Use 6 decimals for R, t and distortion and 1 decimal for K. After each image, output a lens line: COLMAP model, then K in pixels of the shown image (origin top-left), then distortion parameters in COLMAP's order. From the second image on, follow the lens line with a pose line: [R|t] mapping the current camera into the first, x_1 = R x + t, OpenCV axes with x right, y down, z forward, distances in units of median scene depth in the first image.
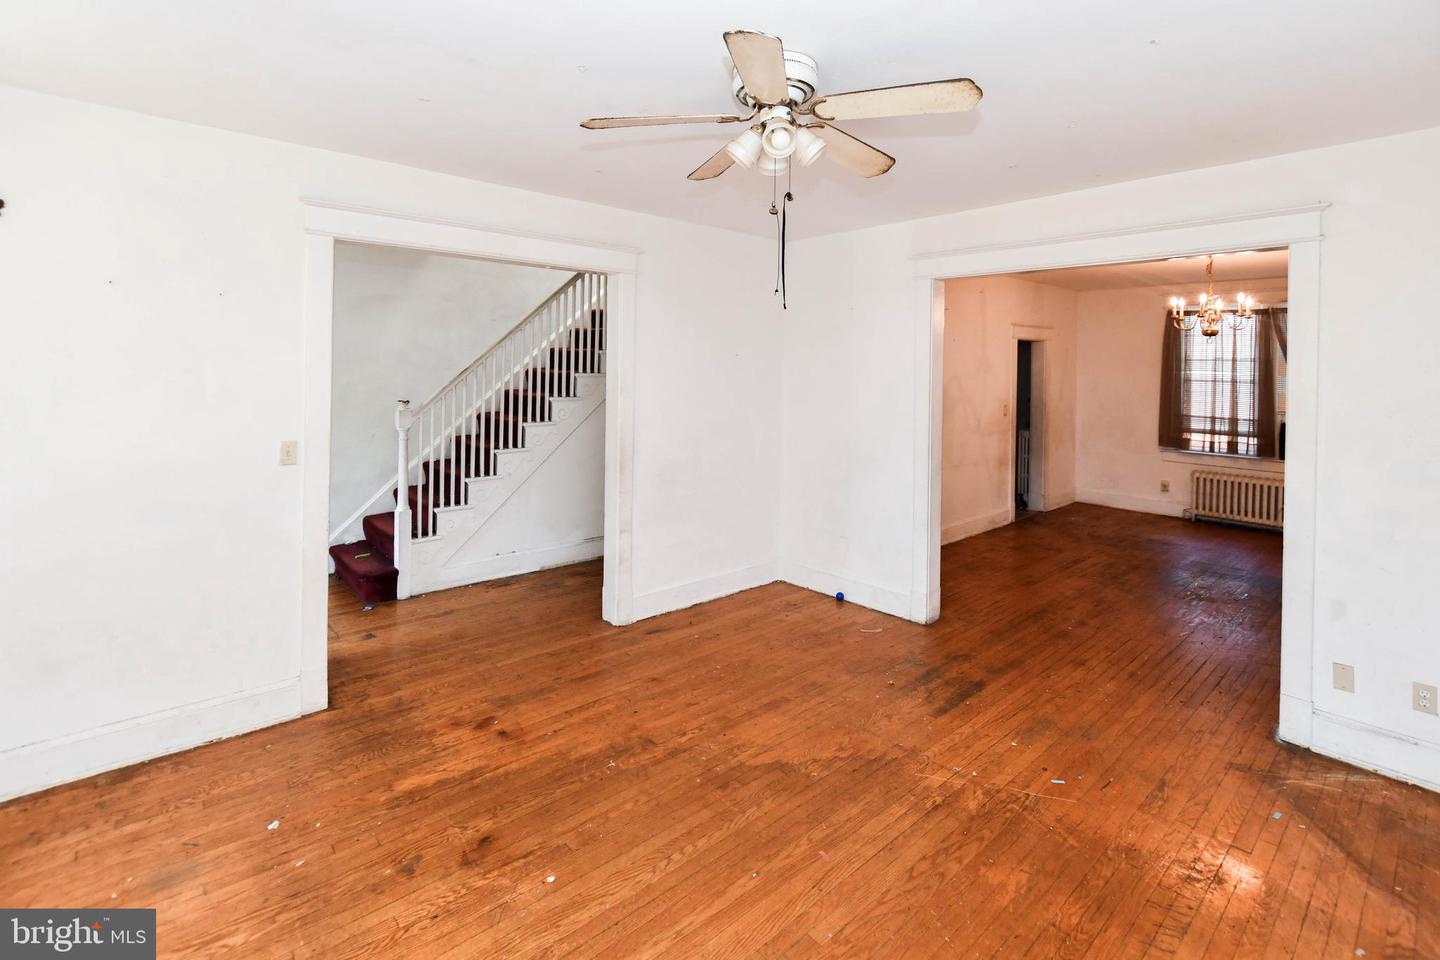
lens RADIAL K [[661.4, 0, 711.9], [0, 661.4, 370.0], [0, 0, 1]] dist [-0.002391, 0.000249]
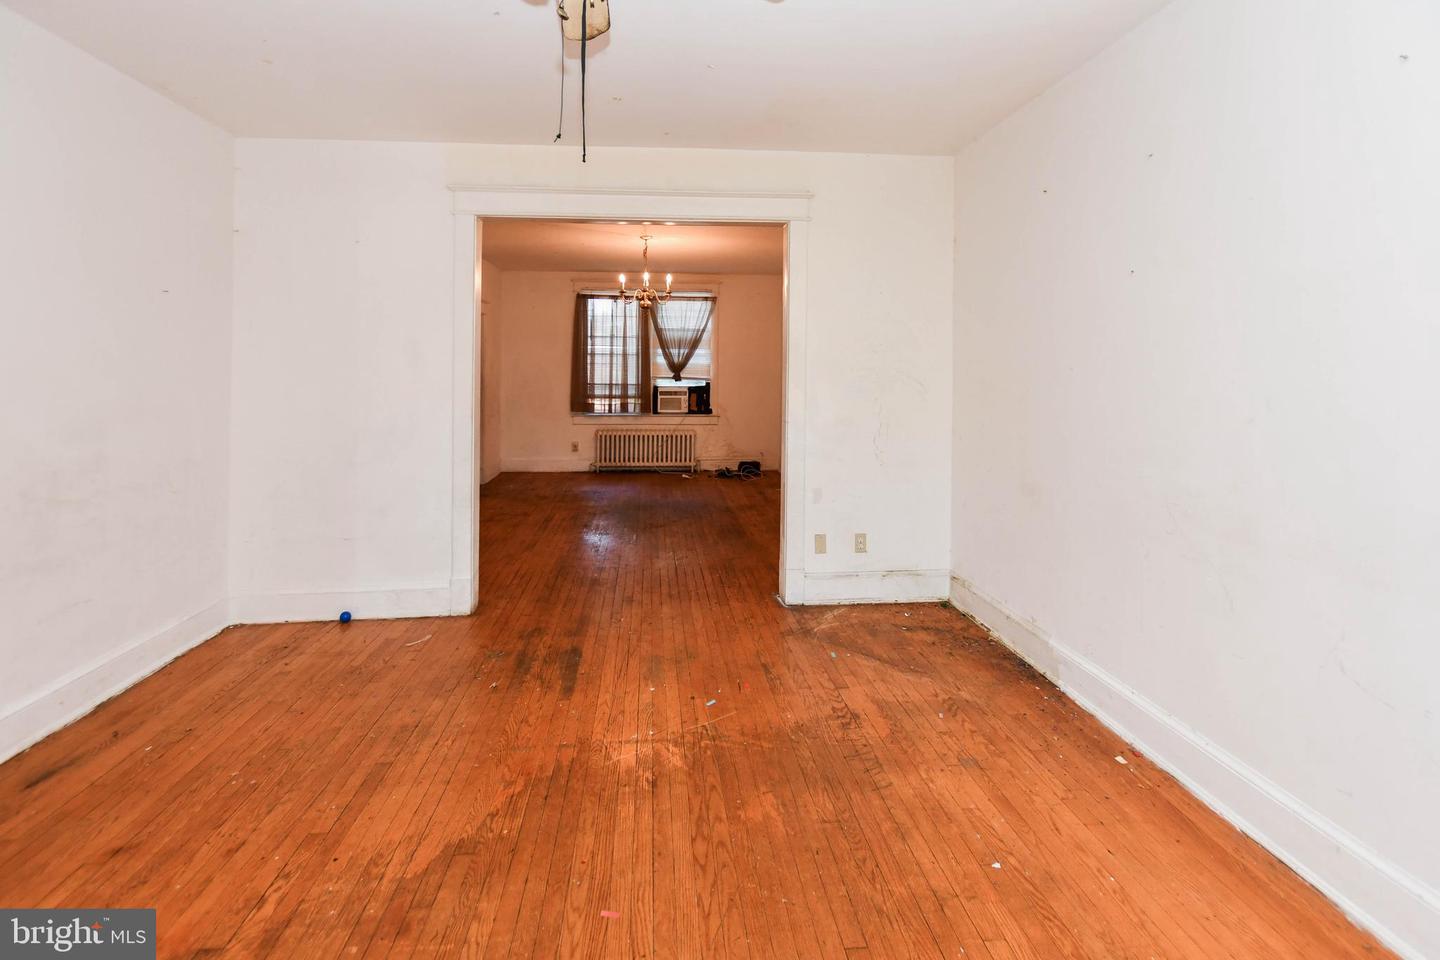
lens RADIAL K [[661.4, 0, 711.9], [0, 661.4, 370.0], [0, 0, 1]] dist [-0.002391, 0.000249]
pose [[0.602065, -0.013361, 0.798335, -0.243376], [0.004535, 0.999901, 0.013314, 0.078900], [-0.798434, -0.004396, 0.602066, 0.324596]]
